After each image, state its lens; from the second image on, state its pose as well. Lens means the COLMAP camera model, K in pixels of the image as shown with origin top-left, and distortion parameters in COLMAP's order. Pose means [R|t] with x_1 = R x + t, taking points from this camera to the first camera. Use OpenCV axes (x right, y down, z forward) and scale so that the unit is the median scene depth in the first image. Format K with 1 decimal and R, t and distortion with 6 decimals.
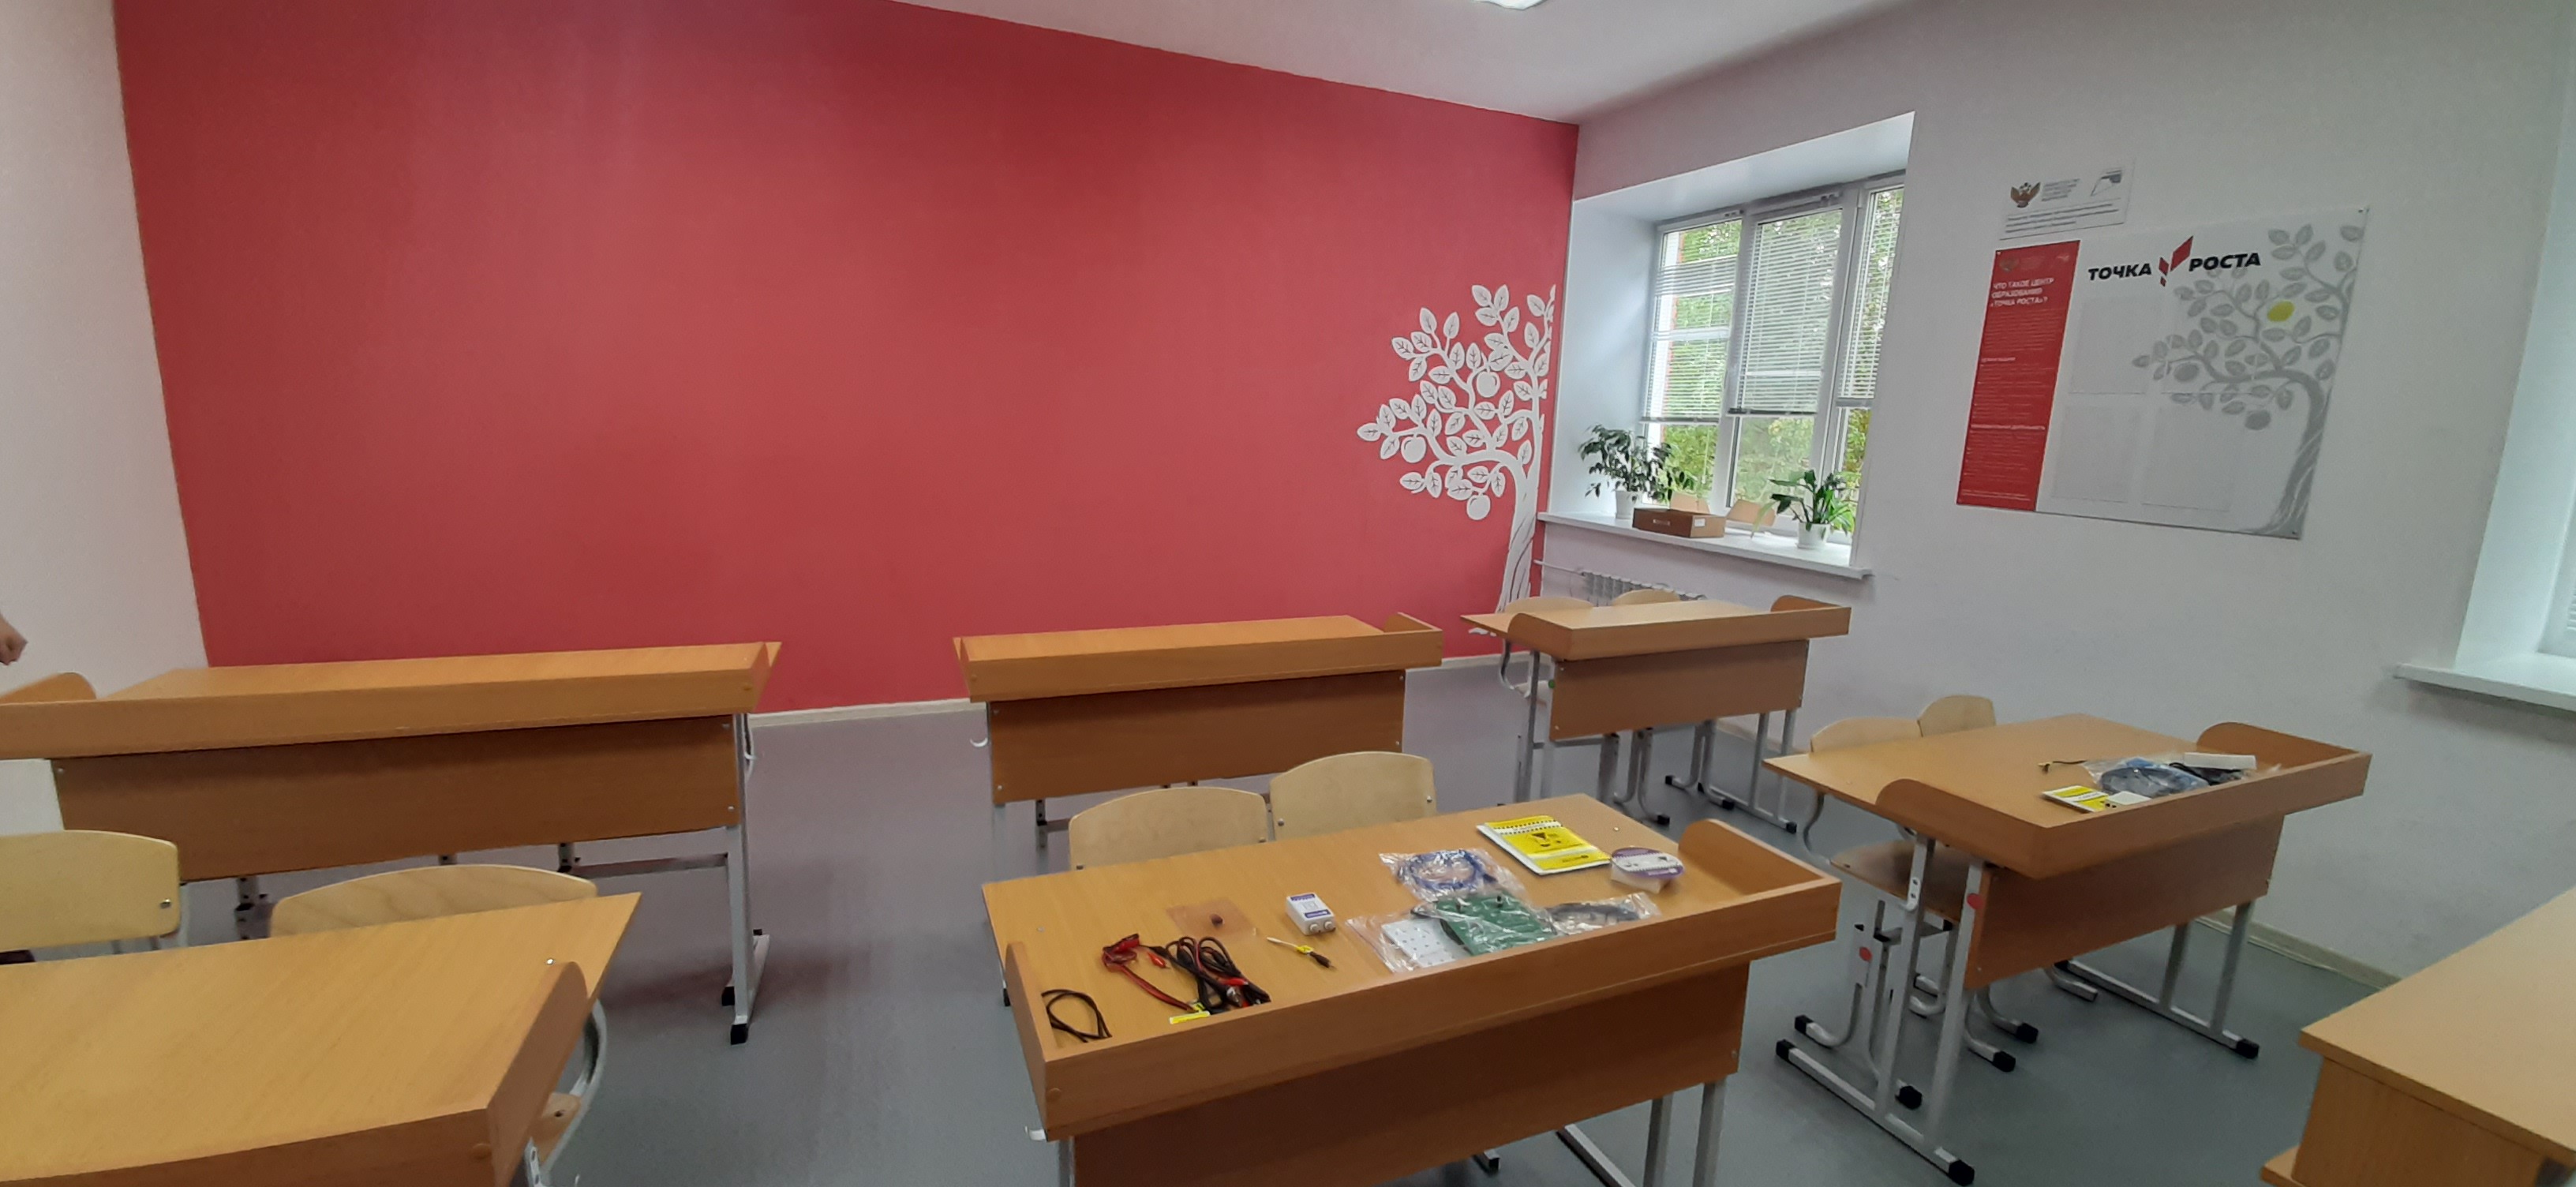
lens RADIAL K [[989.6, 0, 1263.2], [0, 989.6, 605.5], [0, 0, 1]] dist [-0.025170, -0.000826]
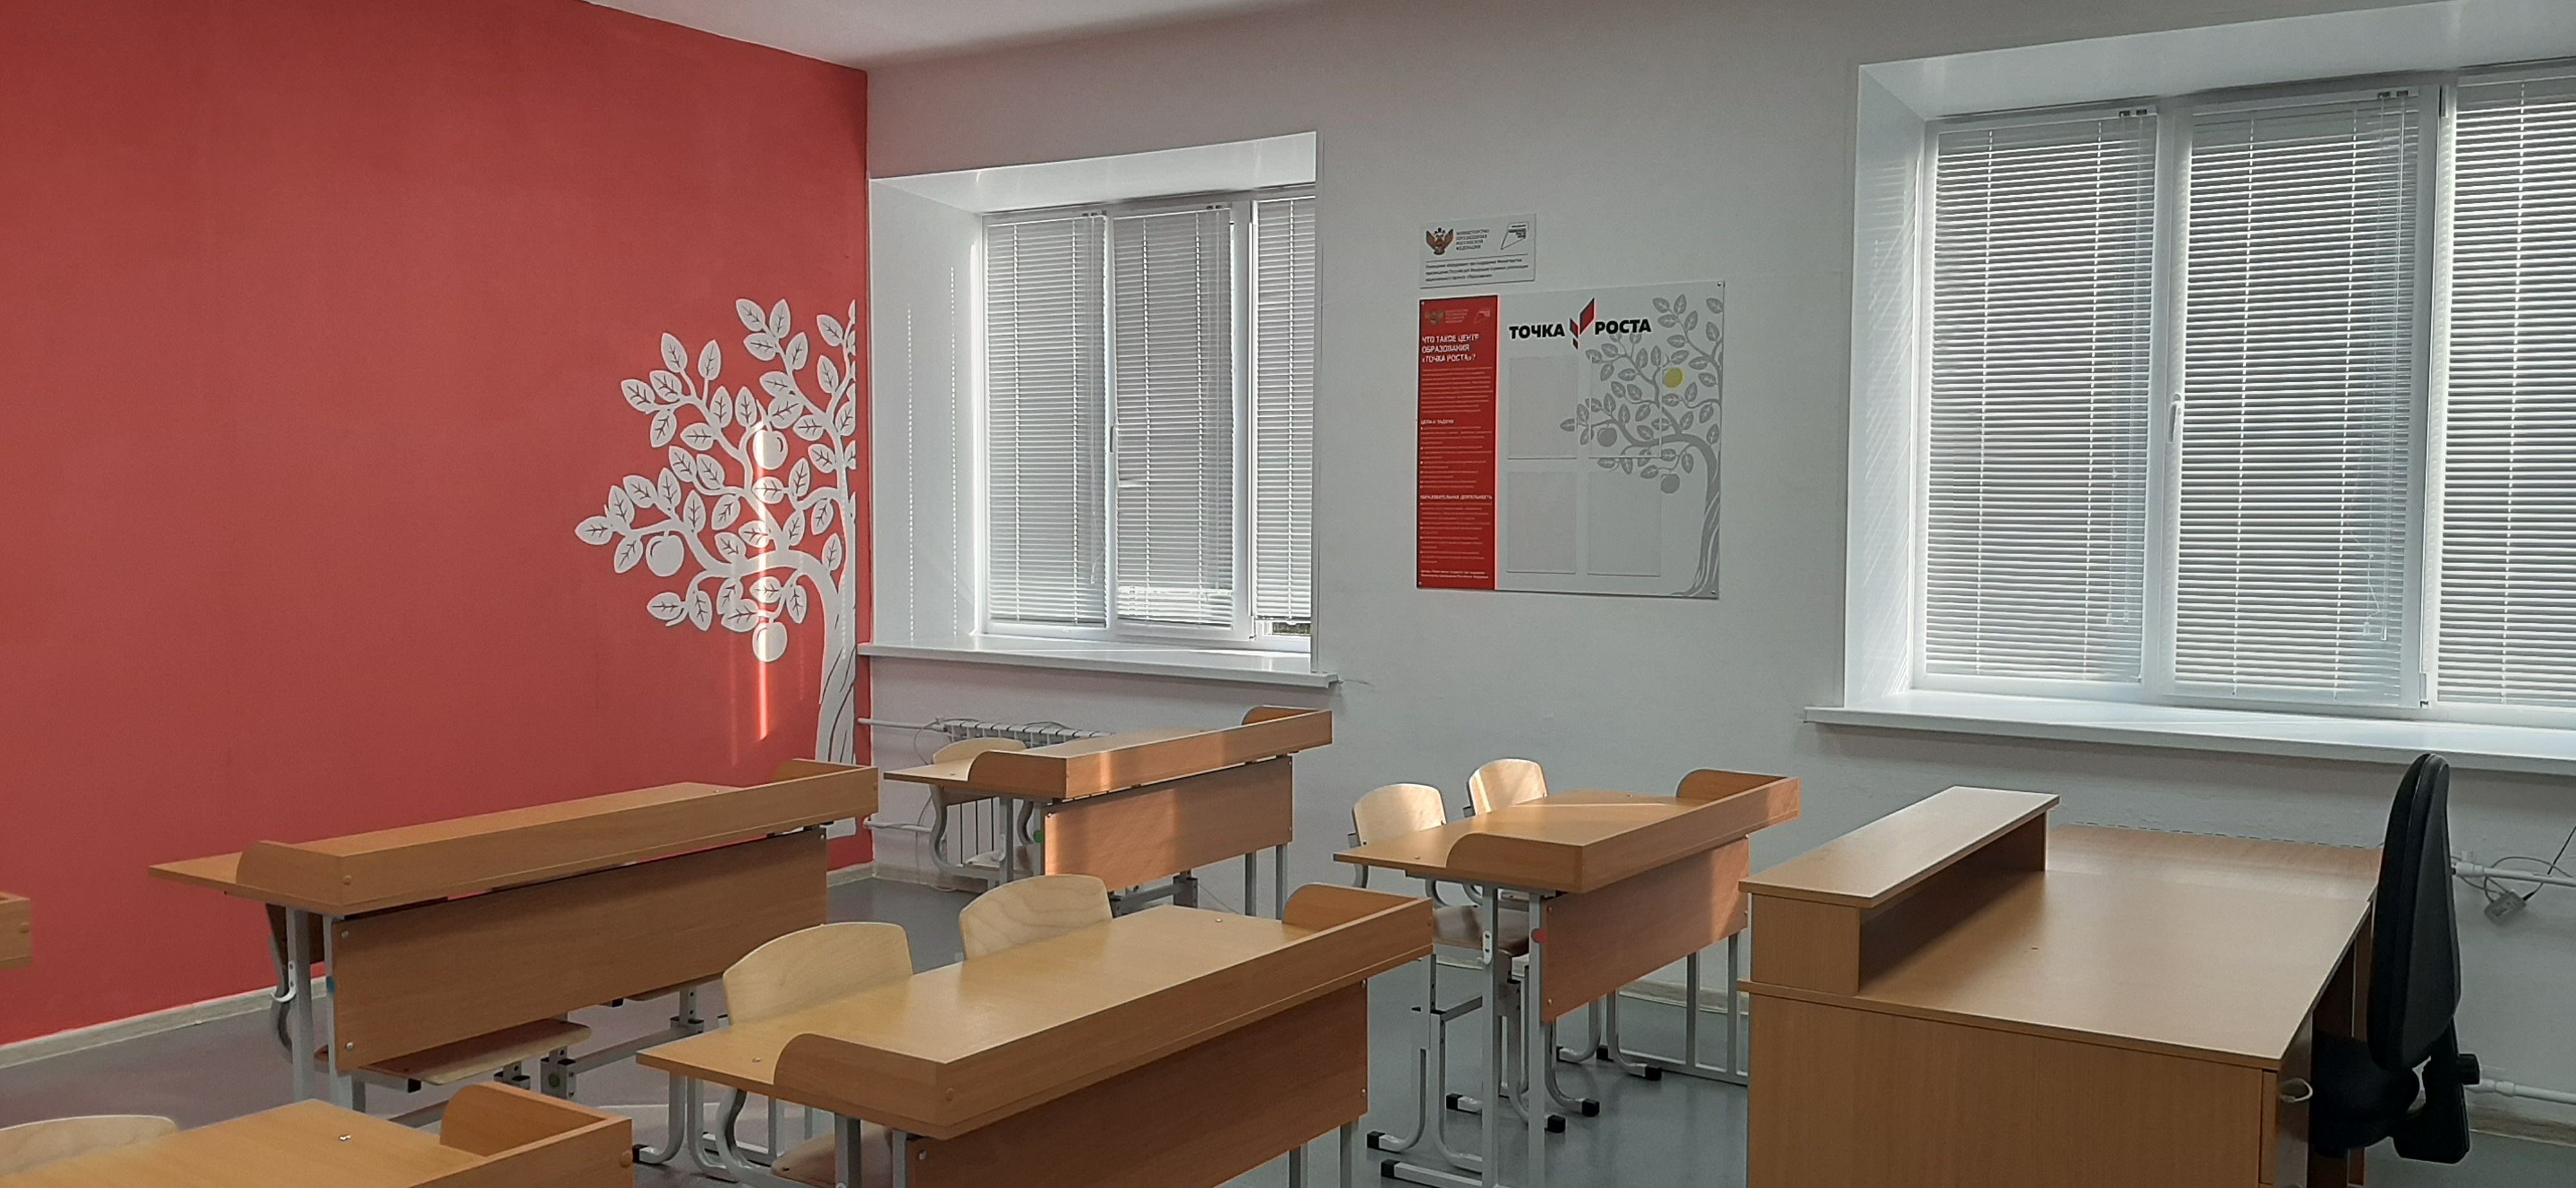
lens RADIAL K [[1803.9, 0, 1292.9], [0, 1803.9, 593.9], [0, 0, 1]] dist [0.011111, 0.000652]
pose [[0.829450, -0.057020, 0.555663, -0.252643], [0.127933, 0.987726, -0.089611, 0.028528], [-0.543733, 0.145415, 0.826565, -0.239119]]
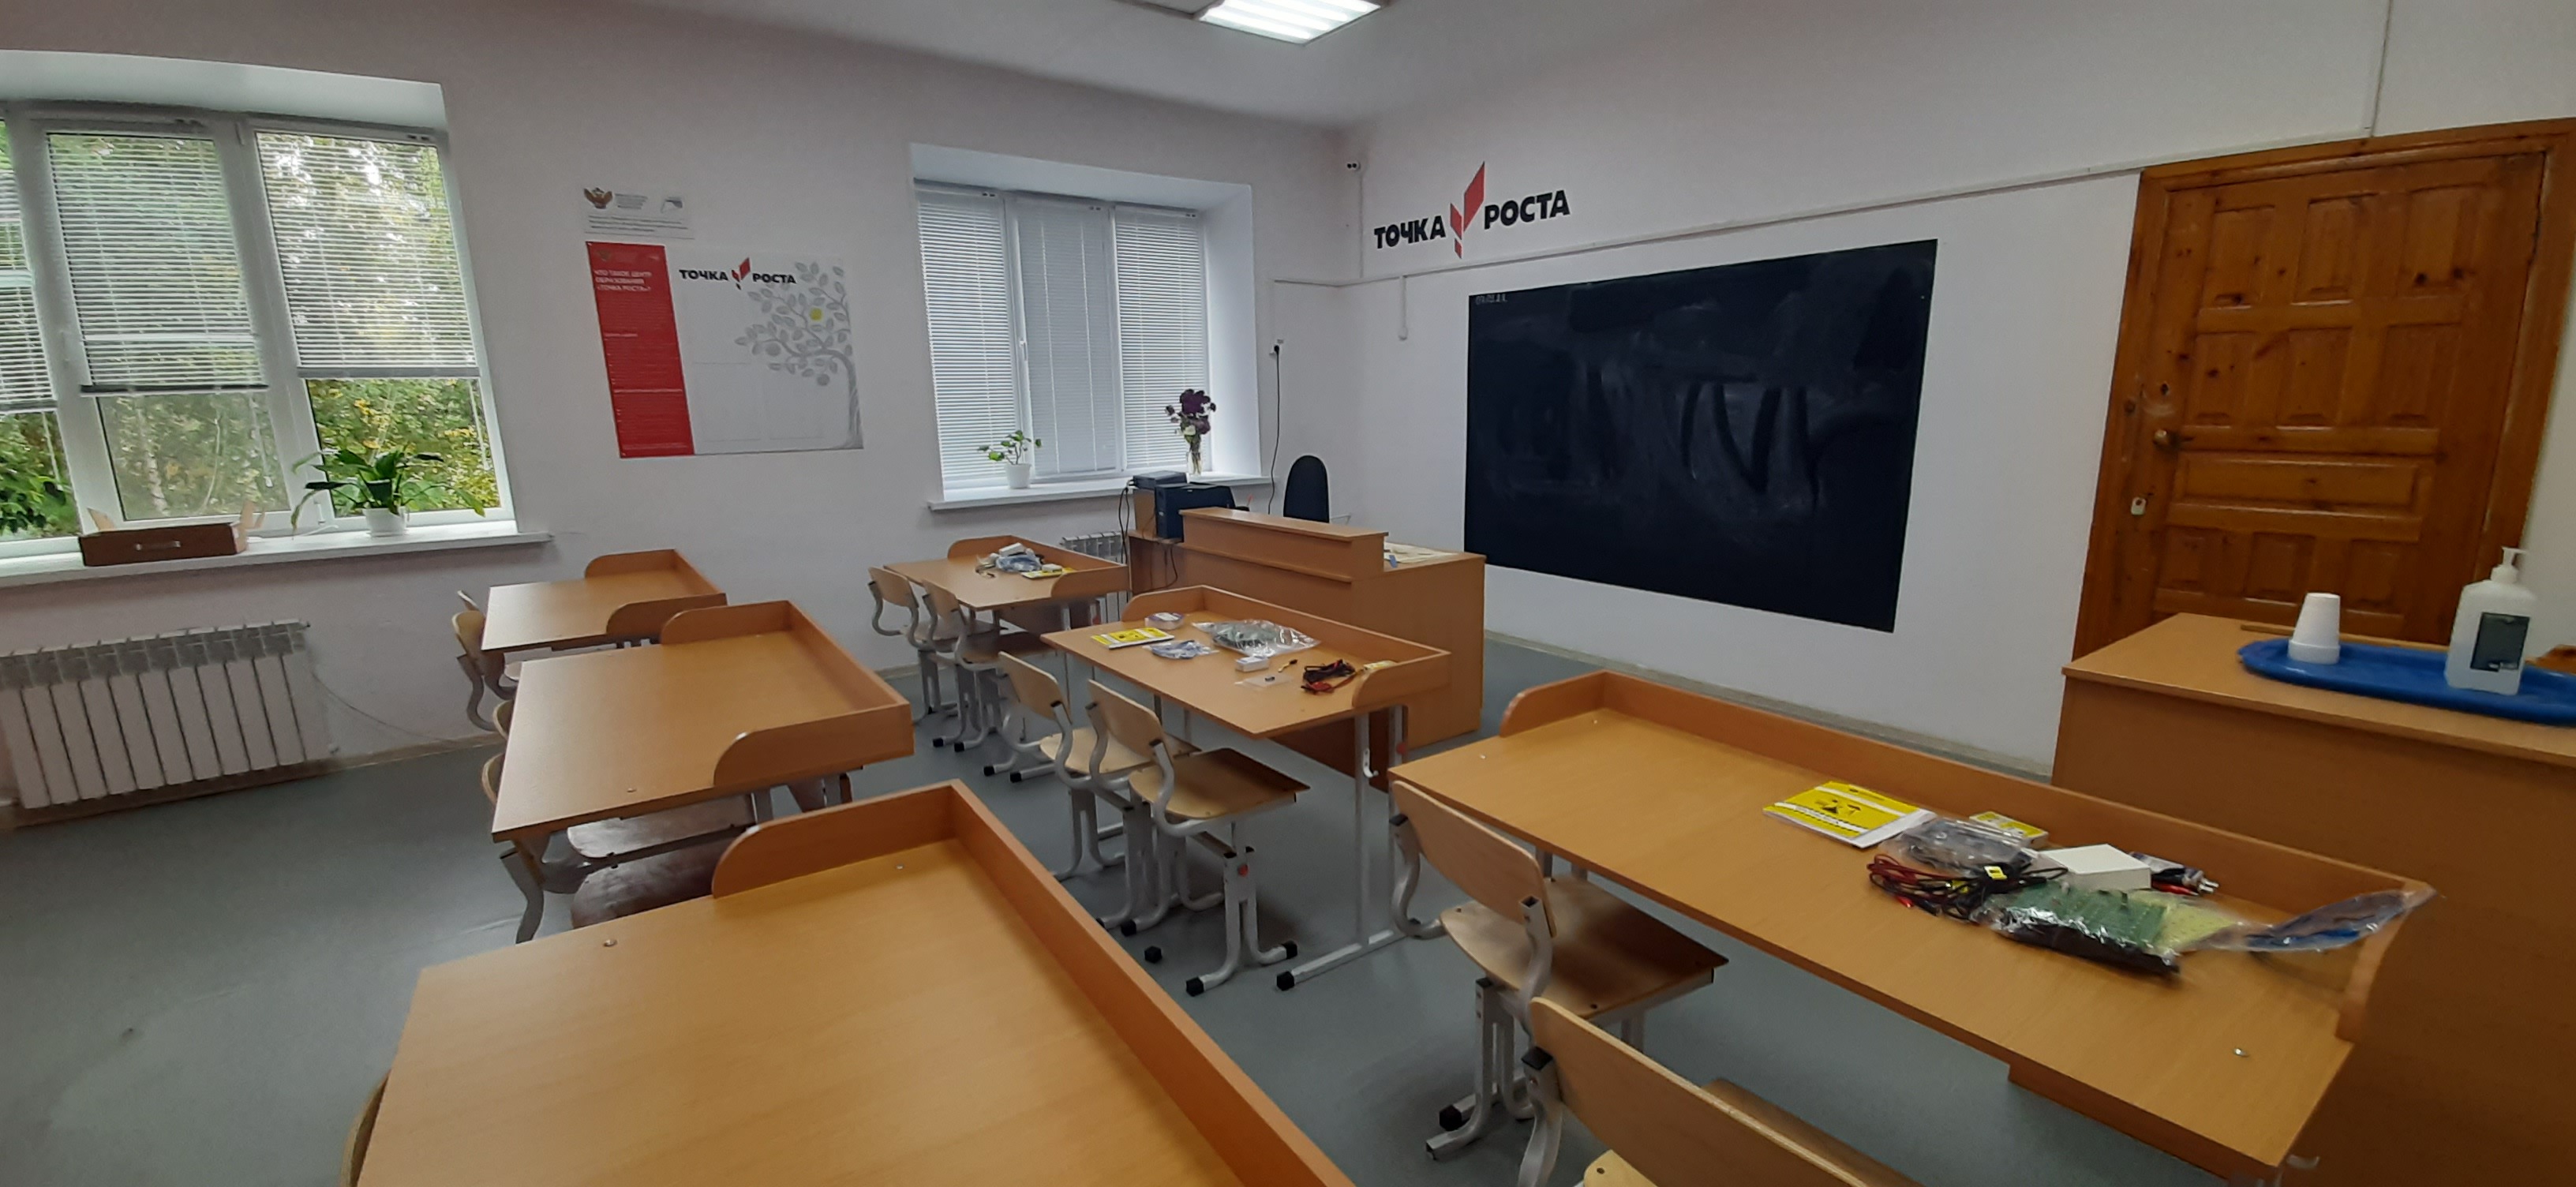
lens RADIAL K [[989.6, 0, 1284.4], [0, 989.6, 602.4], [0, 0, 1]] dist [-0.025170, -0.000826]
pose [[-0.237812, -0.227074, 0.944395, -0.625205], [0.189639, 0.942723, 0.274426, -0.109971], [-0.952619, 0.244356, -0.181129, 0.487072]]
